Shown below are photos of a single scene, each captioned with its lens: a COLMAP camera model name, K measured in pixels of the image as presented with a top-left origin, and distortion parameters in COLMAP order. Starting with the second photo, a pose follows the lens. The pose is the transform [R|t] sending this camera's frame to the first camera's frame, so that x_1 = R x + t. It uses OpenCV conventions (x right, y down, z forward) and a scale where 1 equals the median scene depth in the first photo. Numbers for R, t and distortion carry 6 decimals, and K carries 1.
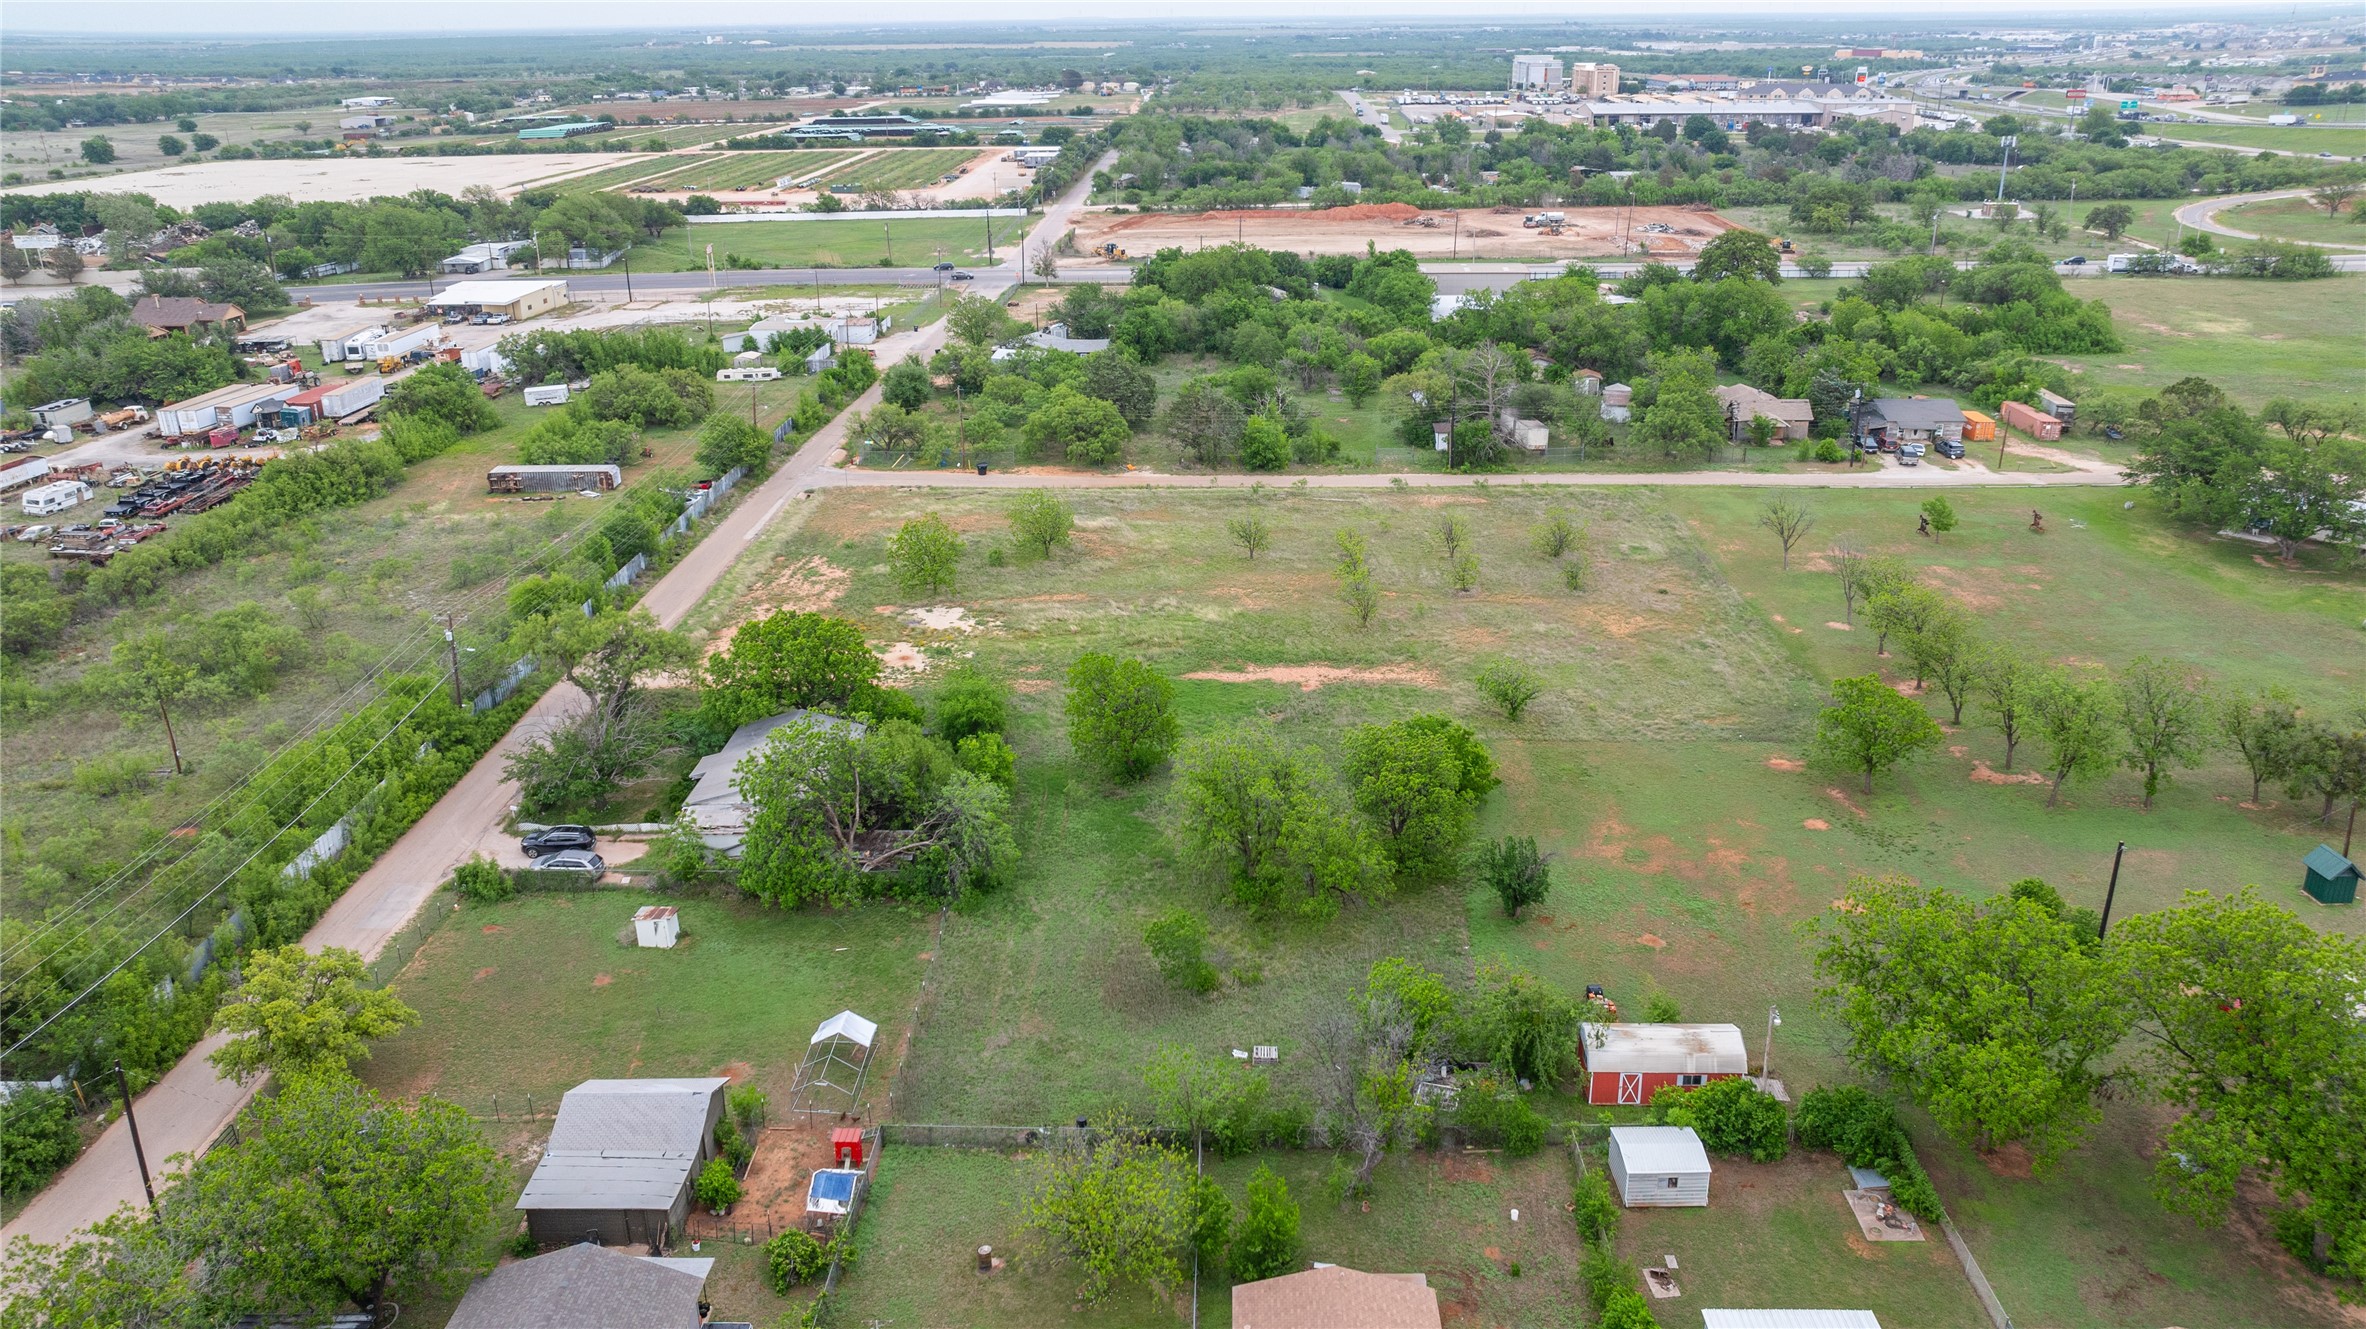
lens RADIAL K [[1687.1, 0, 1183.0], [0, 1687.1, 664.5], [0, 0, 1]] dist [-0.028913, 0.029191]
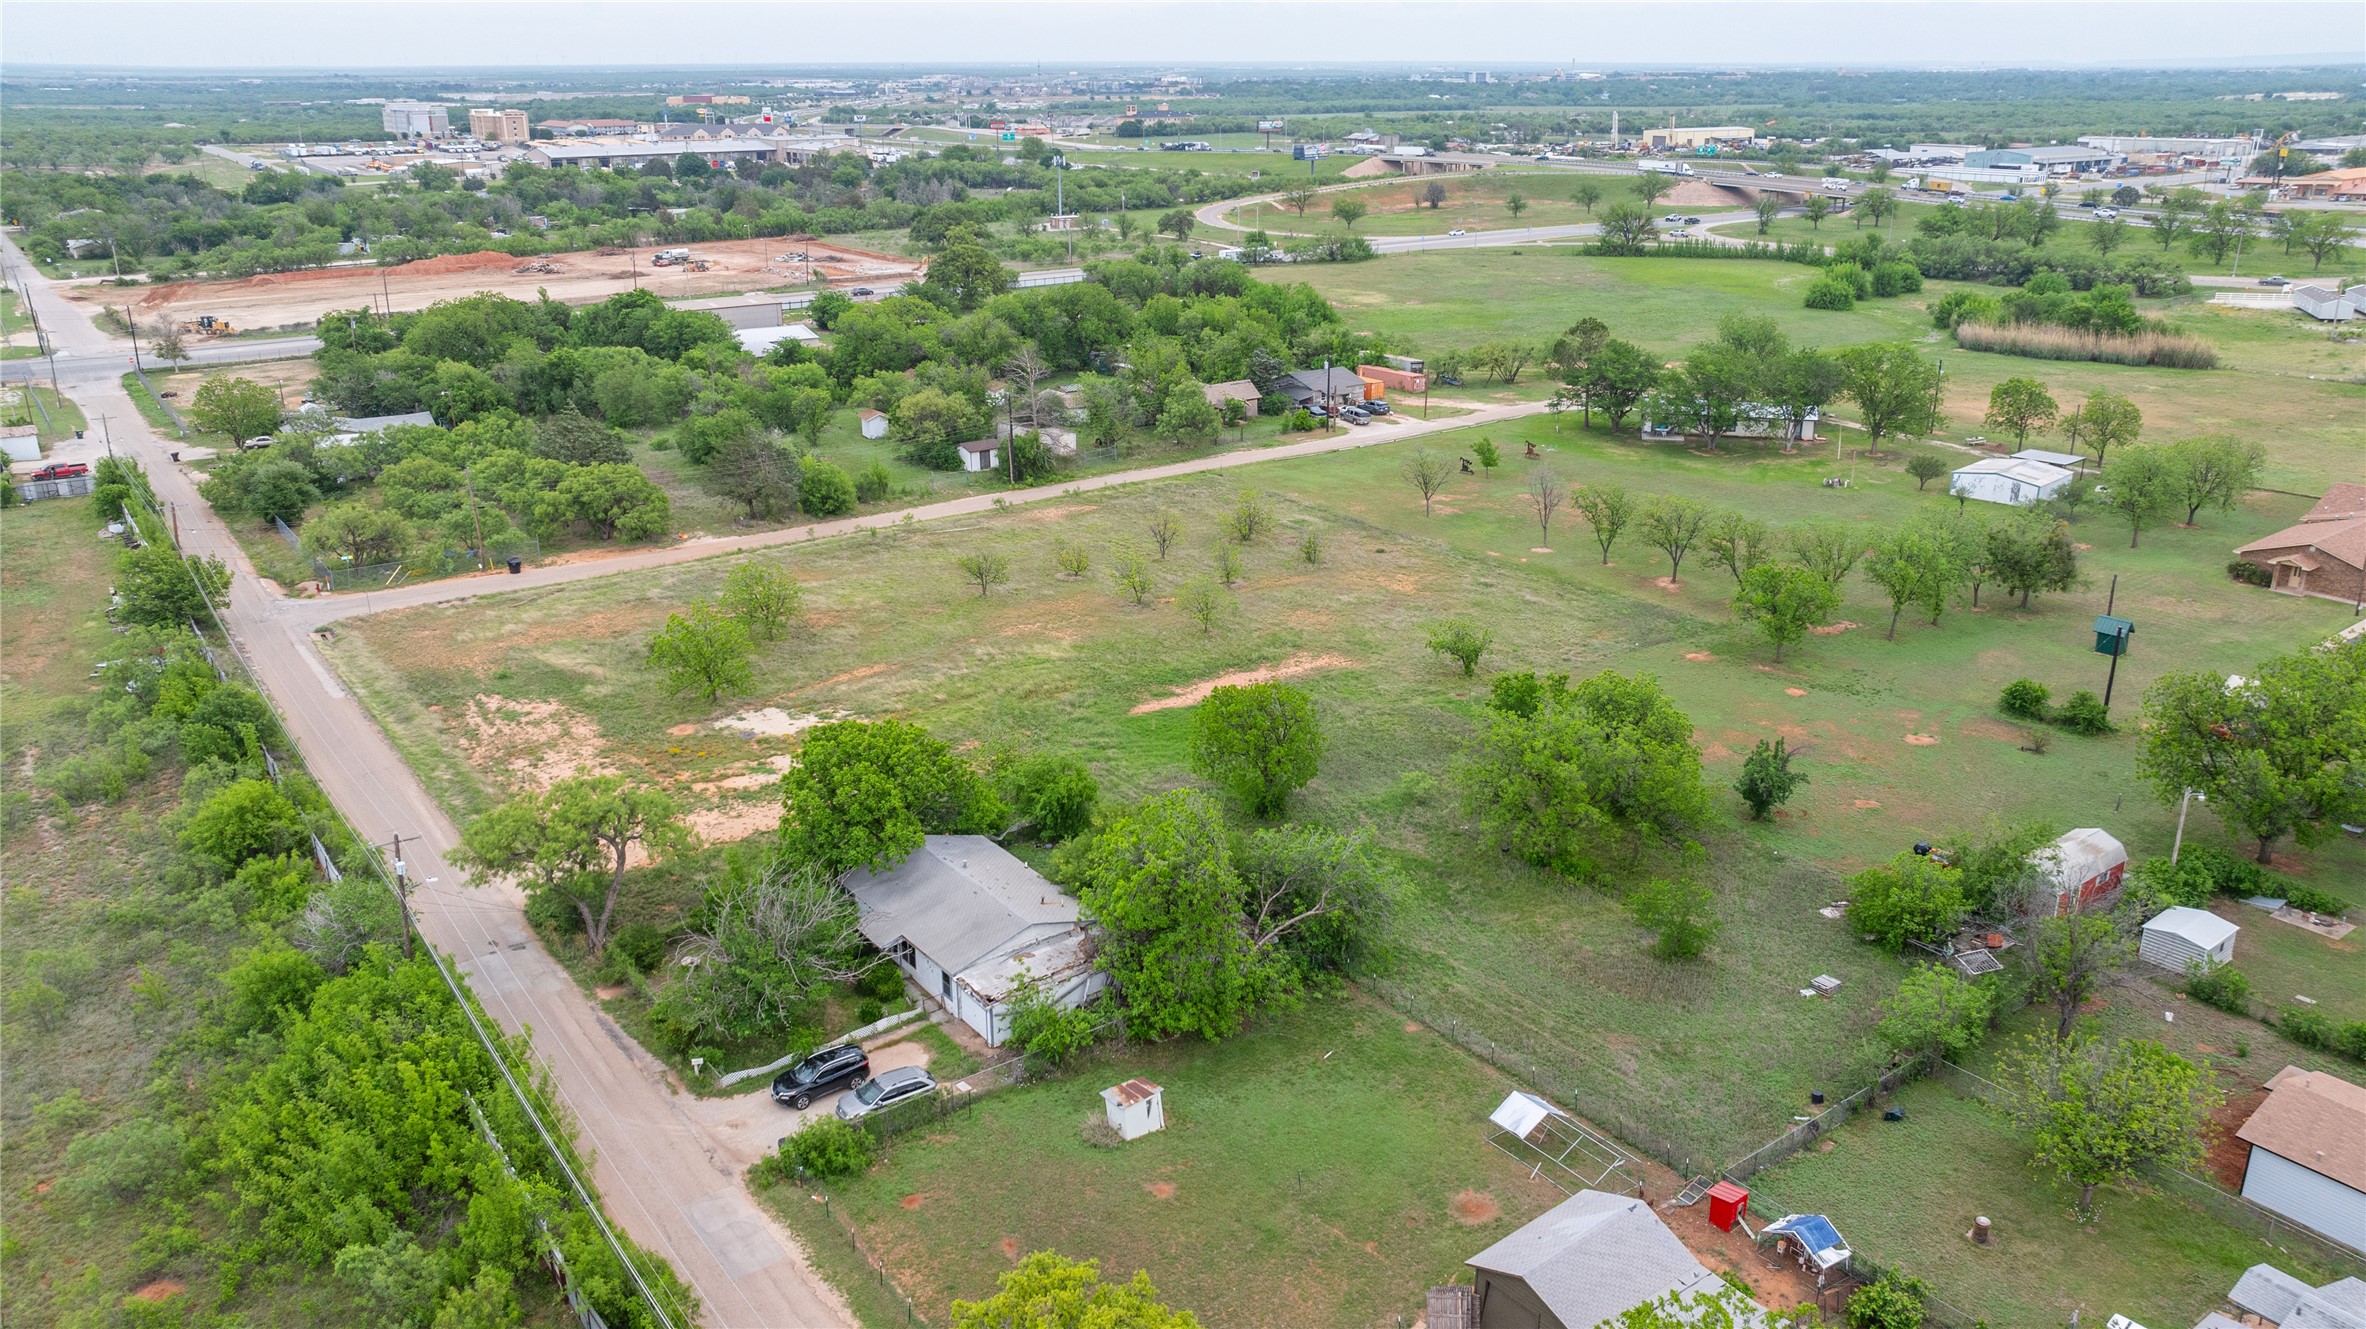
lens RADIAL K [[1697.6, 0, 1187.8], [0, 1697.6, 660.4], [0, 0, 1]] dist [-0.017407, -0.000096]
pose [[0.786240, -0.197396, 0.585544, -0.345181], [0.216490, 0.975538, 0.038177, -0.033434], [-0.578757, 0.096748, 0.809741, 0.167085]]
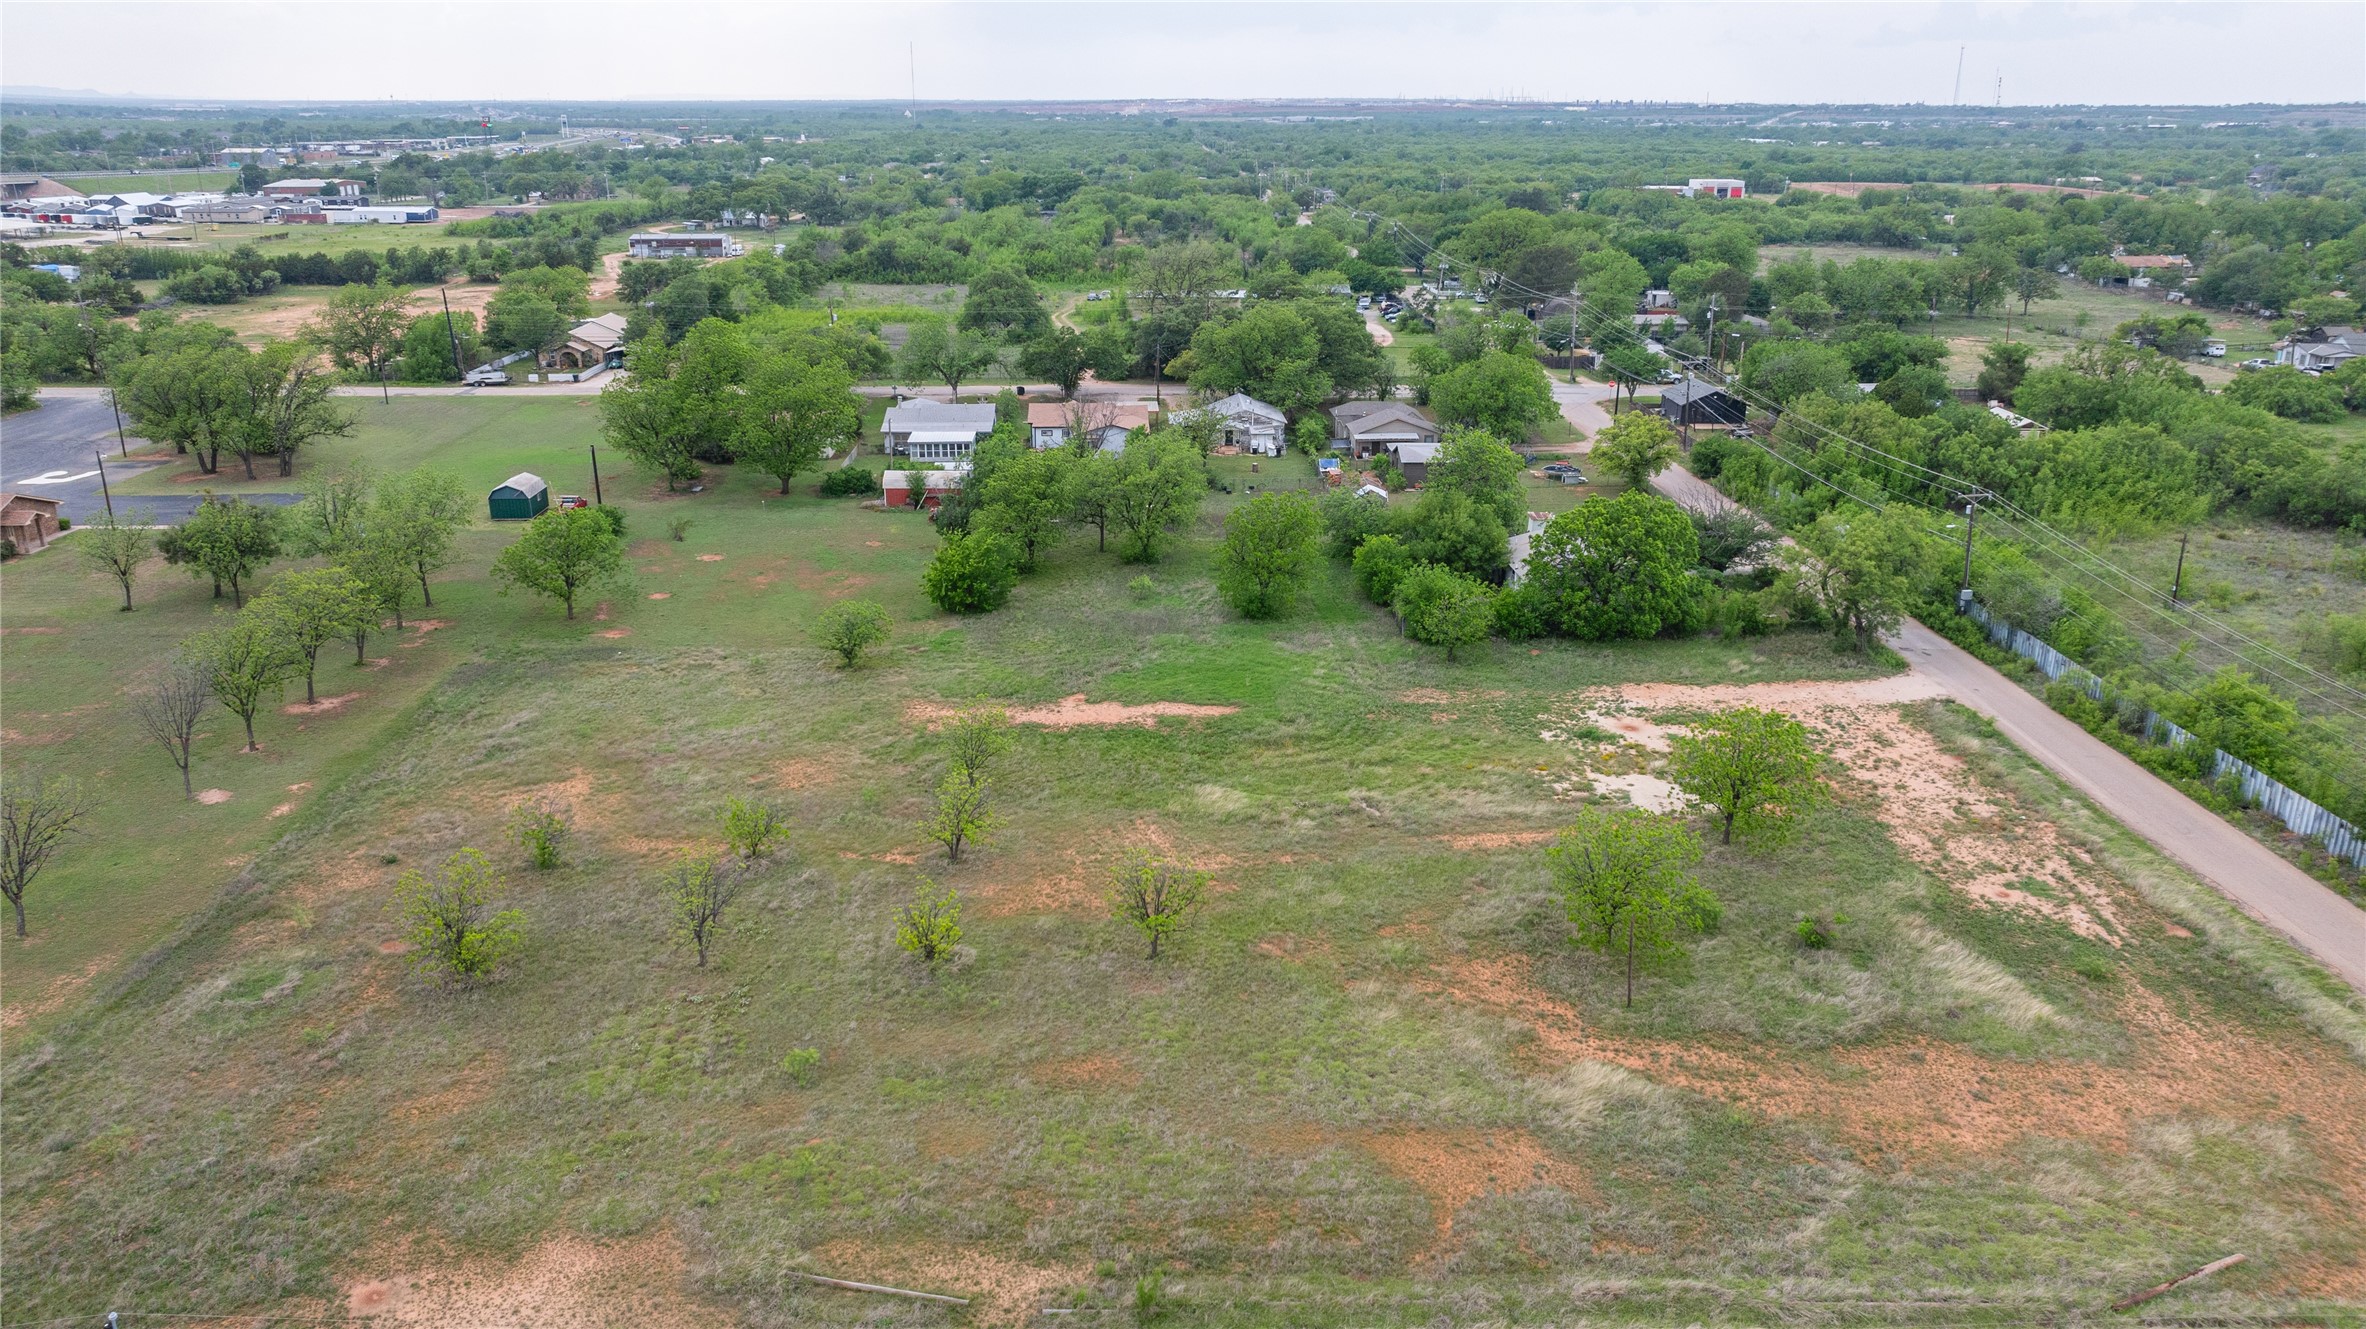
lens RADIAL K [[1681.3, 0, 1198.7], [0, 1681.3, 659.1], [0, 0, 1]] dist [-0.015959, 0.004502]
pose [[-0.997195, 0.032640, -0.067353, 0.046931], [-0.017468, 0.773549, 0.633495, -0.339481], [0.072778, 0.632895, -0.770809, 1.079321]]
